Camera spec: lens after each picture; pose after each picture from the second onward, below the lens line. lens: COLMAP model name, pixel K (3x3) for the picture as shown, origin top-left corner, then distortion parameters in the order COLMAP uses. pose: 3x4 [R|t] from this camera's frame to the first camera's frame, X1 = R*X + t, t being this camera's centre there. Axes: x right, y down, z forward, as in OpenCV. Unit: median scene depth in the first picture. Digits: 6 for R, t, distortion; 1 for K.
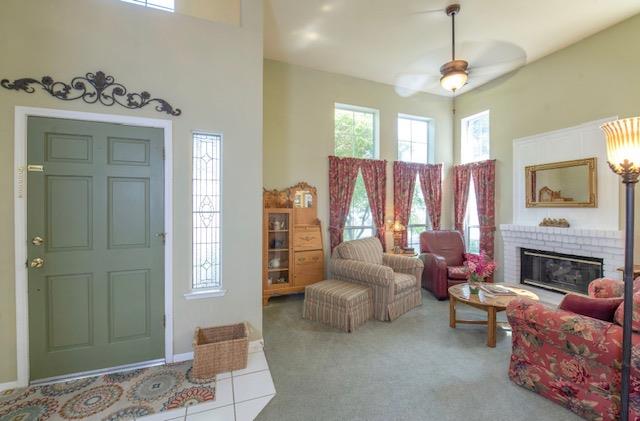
lens RADIAL K [[269.9, 0, 320.0], [0, 269.9, 210.5], [0, 0, 1]] dist [-0.014370, -0.000118]
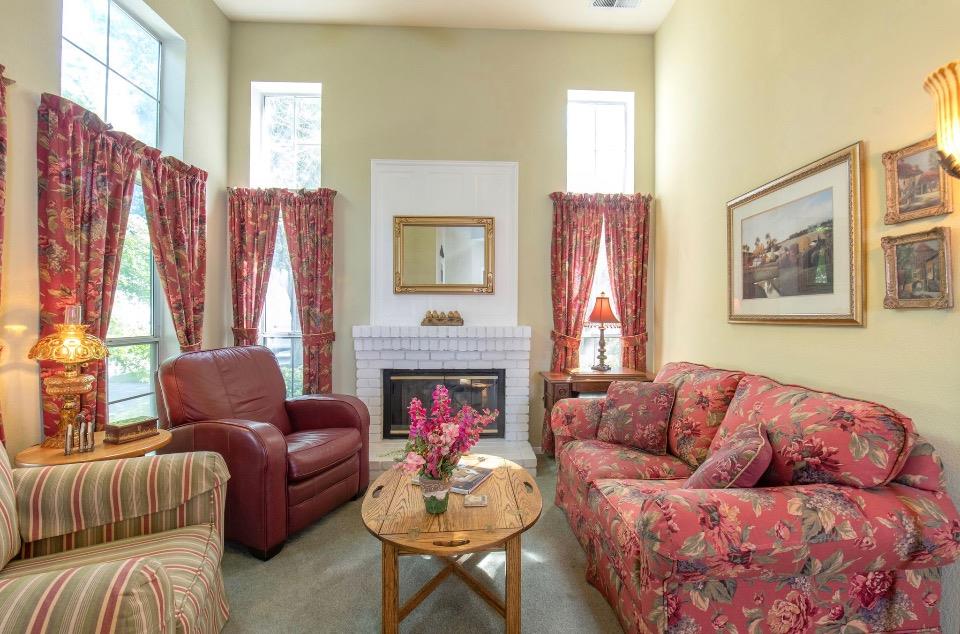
lens RADIAL K [[404.8, 0, 480.0], [0, 404.8, 317.0], [0, 0, 1]] dist [-0.014370, -0.000118]
pose [[0.325254, -0.001800, 0.945625, 0.054179], [0.011191, 0.999935, -0.001945, 0.034344], [-0.945561, 0.011215, 0.325253, 0.489758]]
